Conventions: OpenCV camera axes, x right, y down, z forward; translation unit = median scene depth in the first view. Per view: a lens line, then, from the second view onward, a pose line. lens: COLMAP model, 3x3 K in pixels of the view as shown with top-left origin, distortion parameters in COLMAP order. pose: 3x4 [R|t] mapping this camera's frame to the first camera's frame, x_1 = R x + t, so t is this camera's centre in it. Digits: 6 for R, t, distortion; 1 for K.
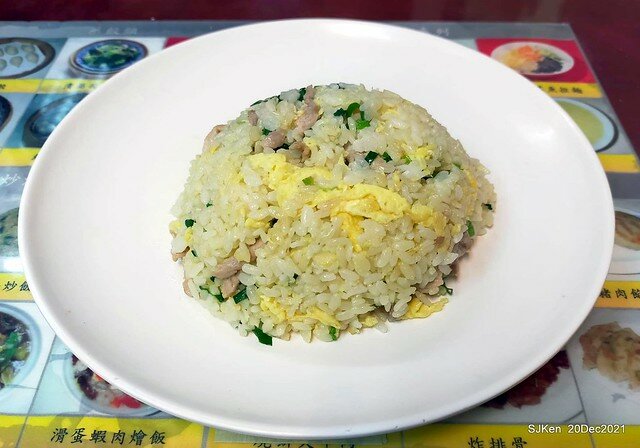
lens RADIAL K [[577.1, 0, 320.7], [0, 577.1, 225.9], [0, 0, 1]] dist [-0.017879, -0.006705]
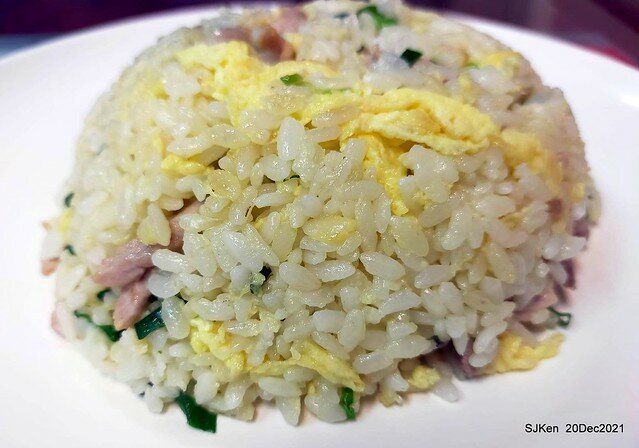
lens RADIAL K [[576.2, 0, 308.7], [0, 576.2, 217.9], [0, 0, 1]] dist [-0.017879, -0.006705]
pose [[0.999799, -0.009312, 0.017754, -0.017240], [0.012418, 0.982891, -0.183771, 0.127683], [-0.015739, 0.183955, 0.982809, 0.532637]]
